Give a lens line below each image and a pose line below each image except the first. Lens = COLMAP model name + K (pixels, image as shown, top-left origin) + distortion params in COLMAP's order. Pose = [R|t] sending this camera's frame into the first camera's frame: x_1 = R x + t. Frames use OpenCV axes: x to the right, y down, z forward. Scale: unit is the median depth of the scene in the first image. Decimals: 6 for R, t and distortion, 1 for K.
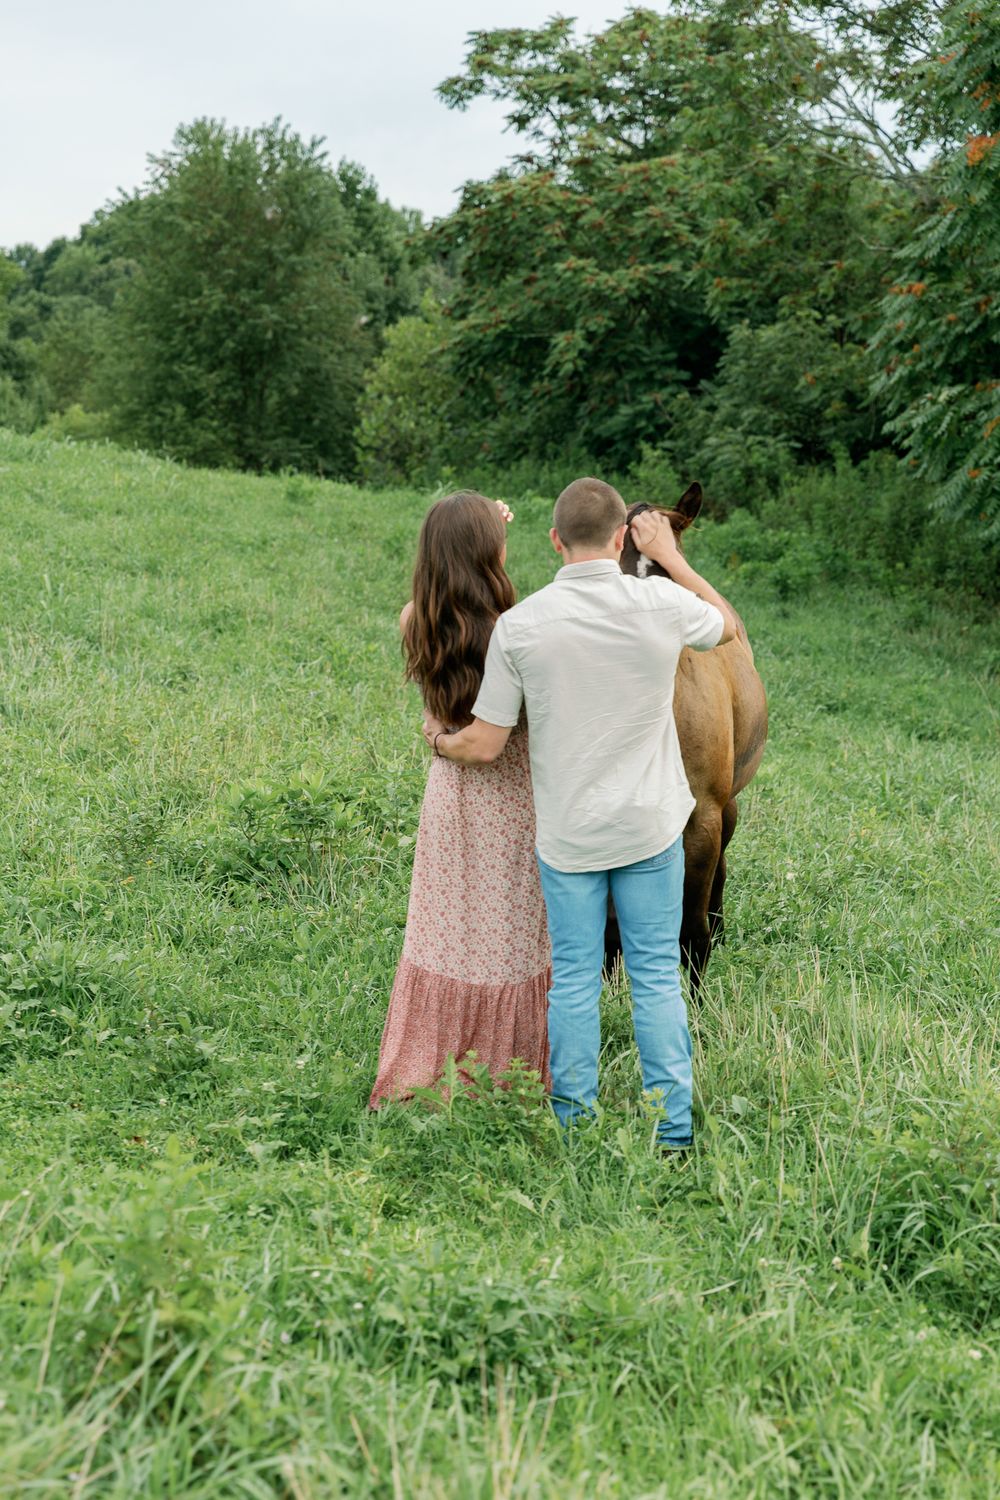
lens RADIAL K [[2824.1, 0, 504.8], [0, 2824.1, 748.6], [0, 0, 1]] dist [0.070305, 0.000000]
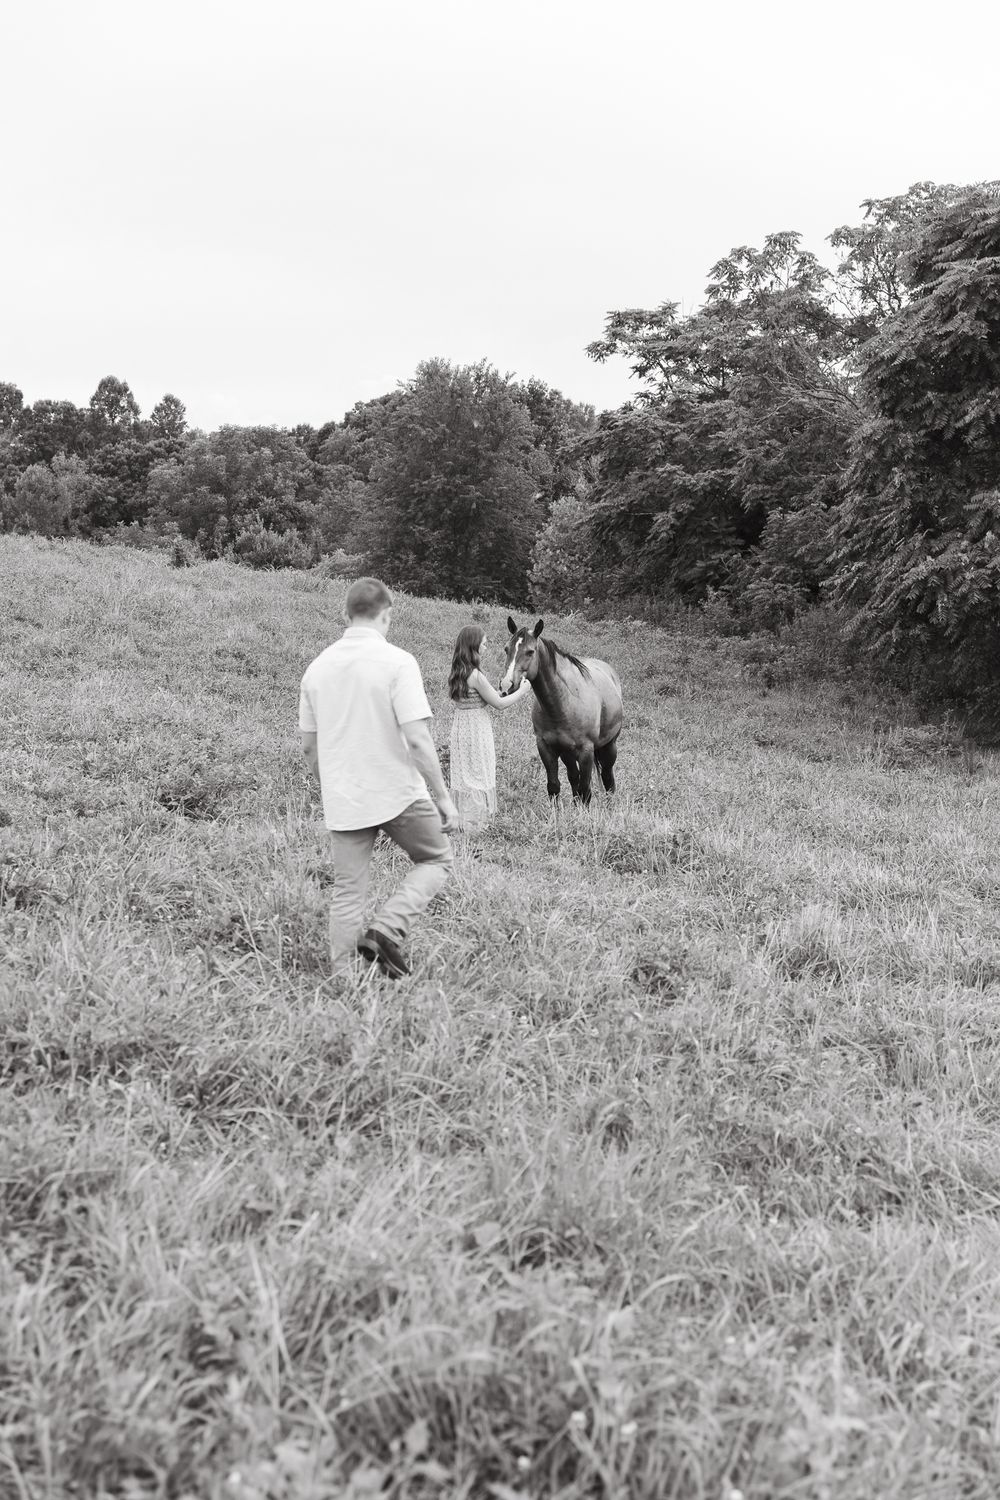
lens RADIAL K [[2117.6, 0, 497.7], [0, 2117.6, 751.1], [0, 0, 1]] dist [0.047738, 0.000000]
pose [[0.997100, 0.024332, -0.072107, 0.016318], [-0.026107, 0.999376, -0.023787, 0.009960], [0.071483, 0.025600, 0.997113, -0.129188]]
